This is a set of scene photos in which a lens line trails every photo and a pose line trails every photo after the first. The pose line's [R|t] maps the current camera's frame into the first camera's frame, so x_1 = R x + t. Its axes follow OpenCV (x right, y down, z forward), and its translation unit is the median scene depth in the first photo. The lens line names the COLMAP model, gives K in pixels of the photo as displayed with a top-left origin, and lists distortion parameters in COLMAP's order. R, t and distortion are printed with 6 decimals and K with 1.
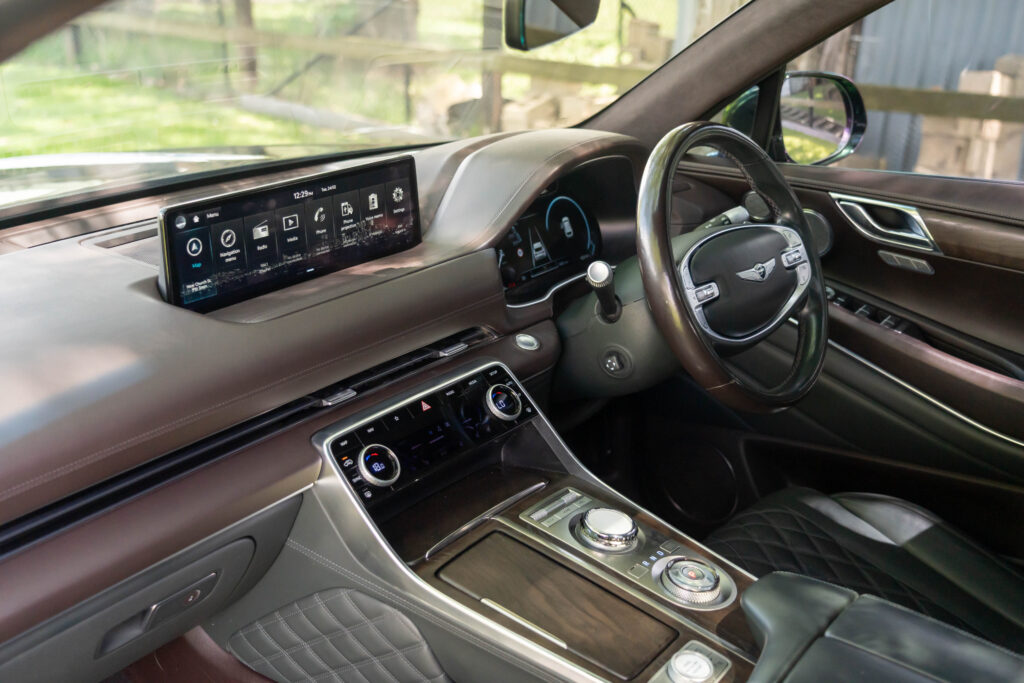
lens RADIAL K [[1152.4, 0, 528.9], [0, 1152.4, 339.4], [0, 0, 1]] dist [0.037759, 0.000000]
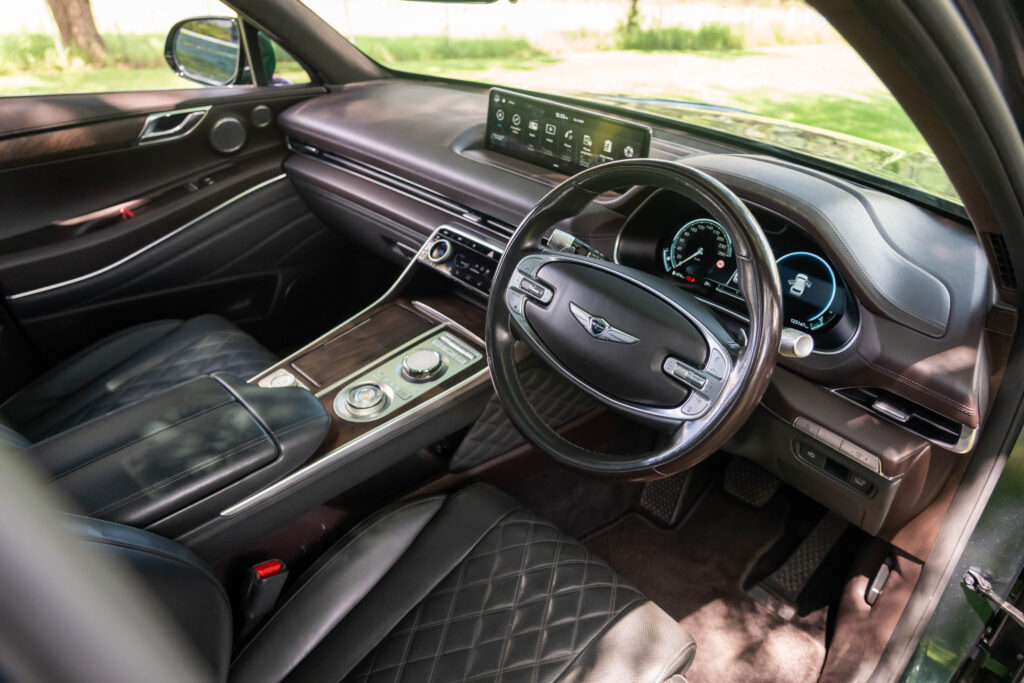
lens RADIAL K [[684.6, 0, 516.7], [0, 684.6, 341.9], [0, 0, 1]] dist [-0.031260, 0.012281]
pose [[-0.153332, 0.482626, -0.862300, 0.729952], [-0.395491, 0.769711, 0.501130, -0.315803], [0.905580, 0.417872, 0.072853, 0.961119]]
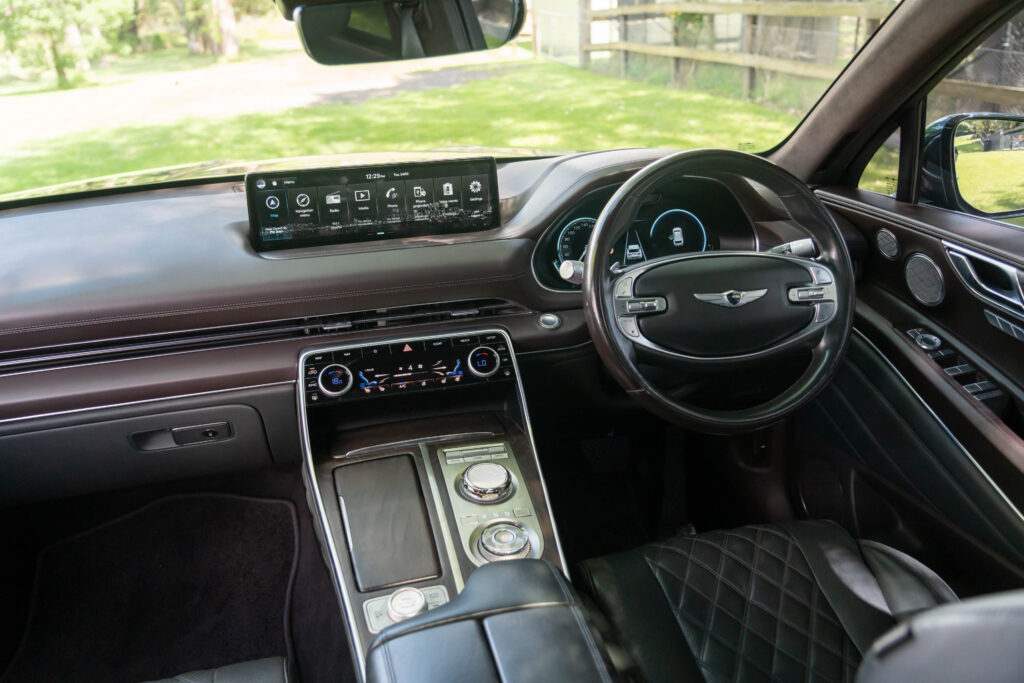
lens RADIAL K [[853.1, 0, 524.5], [0, 853.1, 341.6], [0, 0, 1]] dist [0.000747, 0.025139]
pose [[0.783234, 0.210020, -0.585180, 0.540833], [-0.185542, 0.977285, 0.102408, -0.068041], [0.593395, 0.028366, 0.804411, 0.292945]]
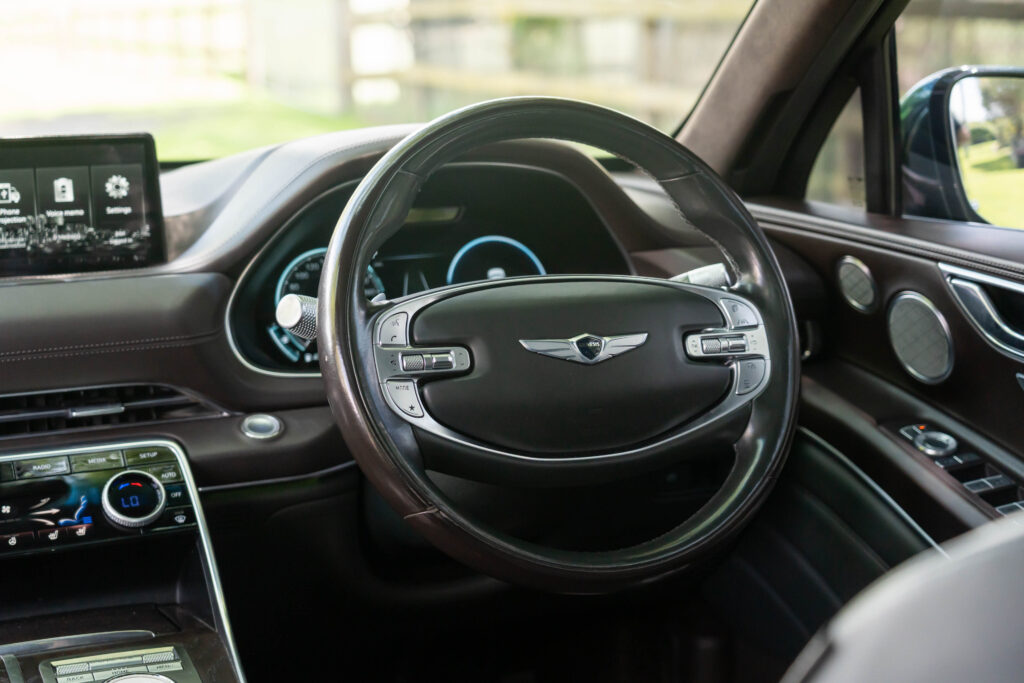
lens RADIAL K [[1691.9, 0, 539.6], [0, 1691.9, 340.2], [0, 0, 1]] dist [0.061807, 0.000000]
pose [[0.880862, 0.086222, -0.465454, 0.609967], [-0.152743, 0.982449, -0.107072, 0.034613], [0.448053, 0.165410, 0.878572, 0.256084]]
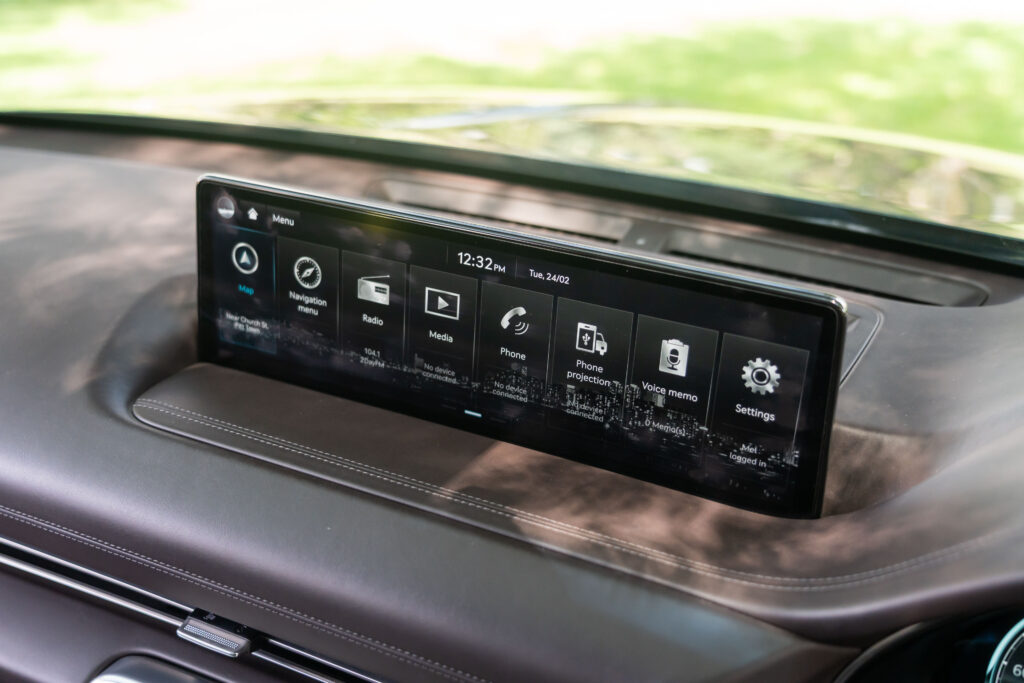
lens RADIAL K [[1130.8, 0, 516.9], [0, 1130.8, 343.2], [0, 0, 1]] dist [0.012116, 0.000000]
pose [[0.183937, 0.400952, -0.897443, 0.221836], [-0.375612, 0.872402, 0.312780, -0.235118], [0.908341, 0.279559, 0.311069, 0.841023]]
